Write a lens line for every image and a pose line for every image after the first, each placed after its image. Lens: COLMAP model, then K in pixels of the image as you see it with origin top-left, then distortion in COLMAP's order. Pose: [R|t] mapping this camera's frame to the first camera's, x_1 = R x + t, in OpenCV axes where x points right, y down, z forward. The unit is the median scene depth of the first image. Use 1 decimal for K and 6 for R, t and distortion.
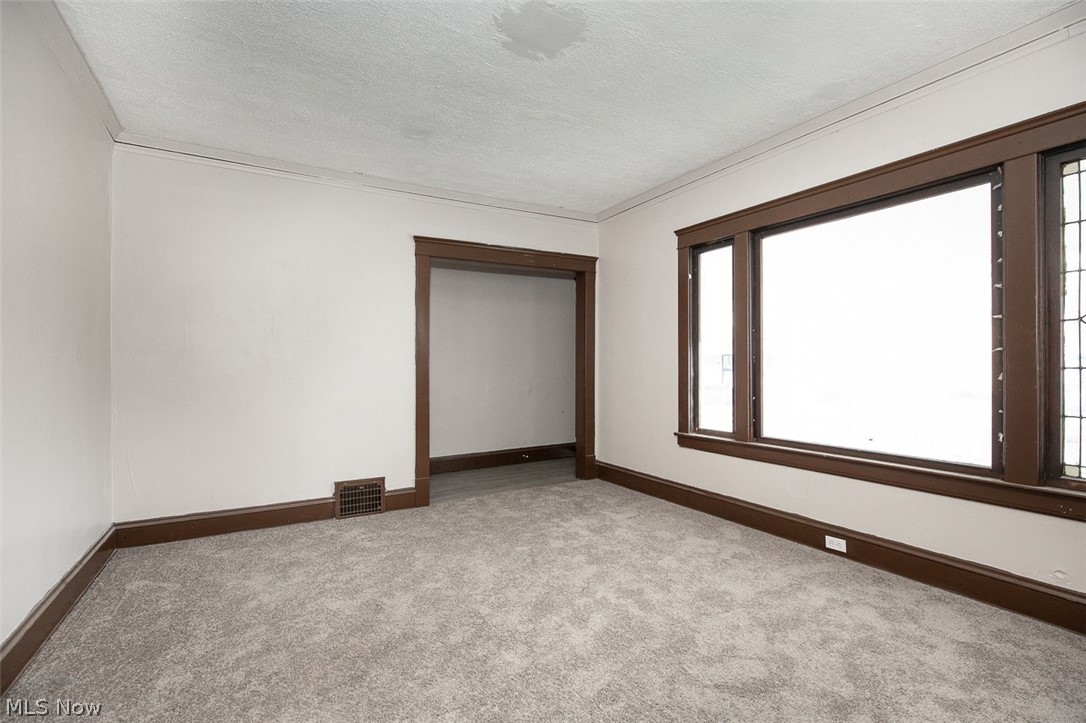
lens RADIAL K [[496.3, 0, 545.8], [0, 496.3, 364.8], [0, 0, 1]] dist [-0.013435, 0.000313]
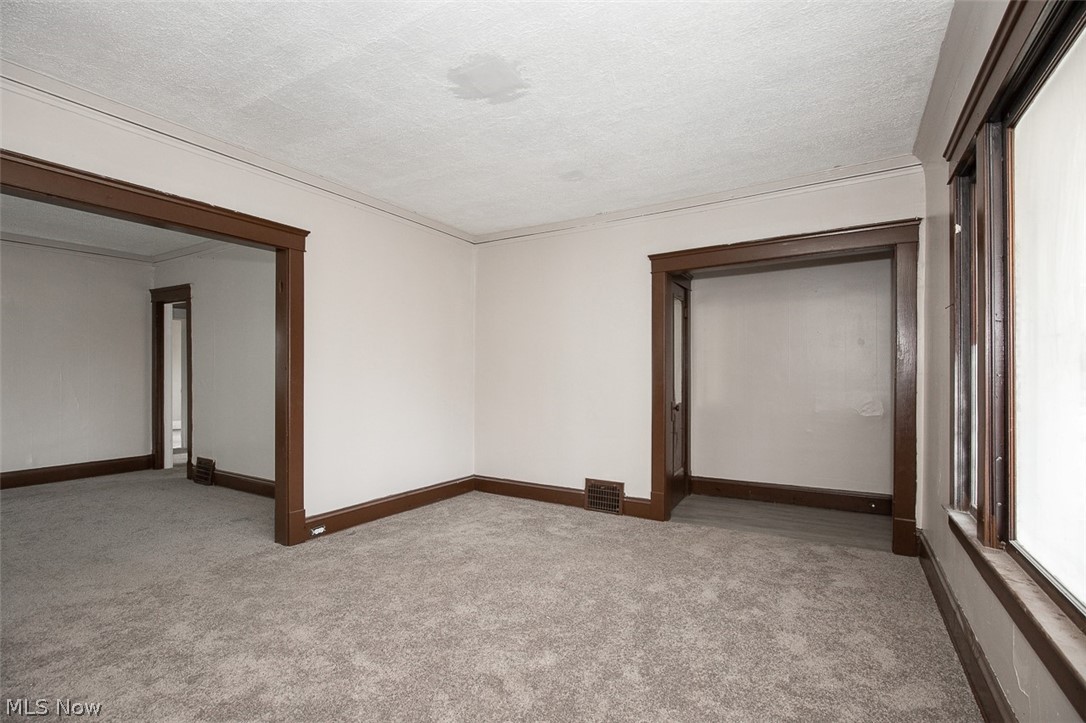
lens RADIAL K [[496.3, 0, 545.8], [0, 496.3, 364.8], [0, 0, 1]] dist [-0.013435, 0.000313]
pose [[0.477538, -0.014903, -0.878485, 0.558372], [-0.006007, 0.999777, -0.020226, -0.009371], [0.878591, 0.014936, 0.477342, 0.330736]]
